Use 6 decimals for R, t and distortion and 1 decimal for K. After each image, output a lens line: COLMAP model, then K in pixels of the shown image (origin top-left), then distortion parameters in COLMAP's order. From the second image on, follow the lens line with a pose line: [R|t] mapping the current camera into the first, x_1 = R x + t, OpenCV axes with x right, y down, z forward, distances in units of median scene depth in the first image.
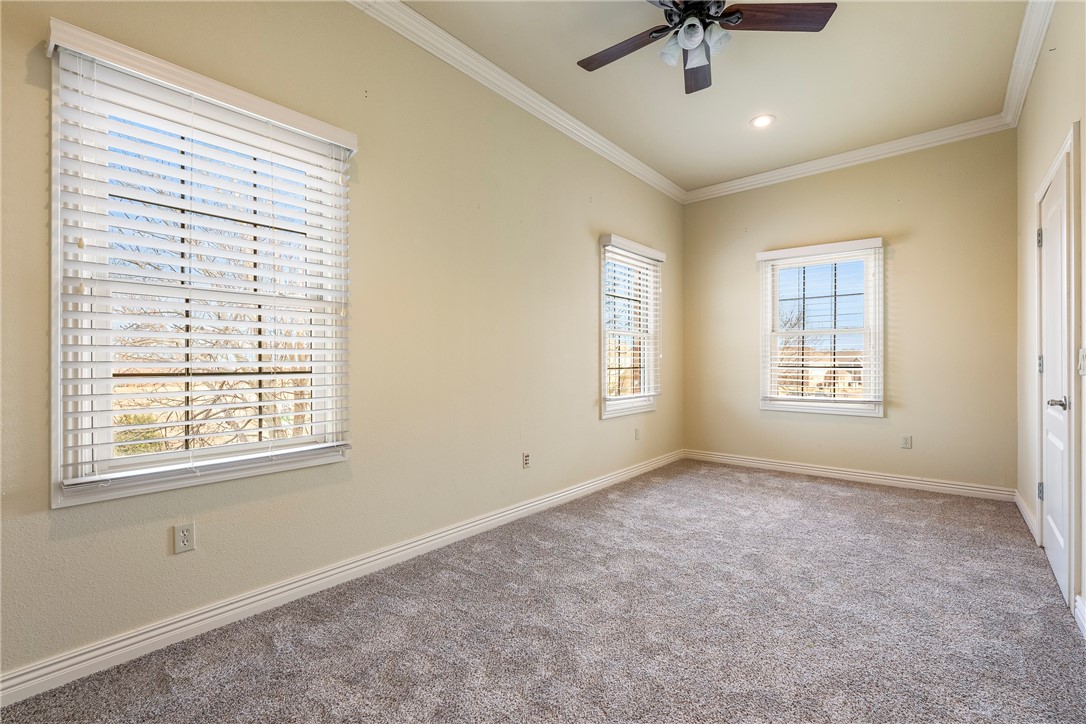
lens RADIAL K [[473.7, 0, 539.9], [0, 473.7, 362.8], [0, 0, 1]] dist [0.000141, 0.000052]
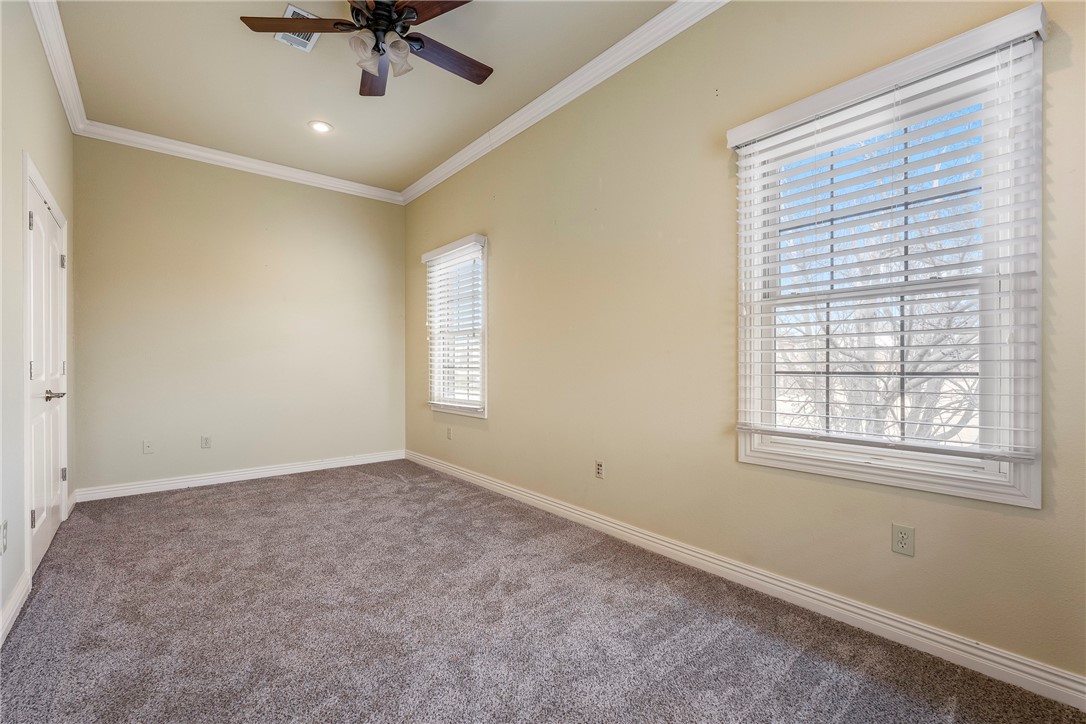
lens RADIAL K [[473.7, 0, 539.9], [0, 473.7, 362.8], [0, 0, 1]] dist [0.000141, 0.000052]
pose [[-0.173983, -0.001311, -0.984748, 0.903010], [-0.000364, 0.999999, -0.001267, 0.001979], [0.984749, 0.000138, -0.173983, 1.063806]]
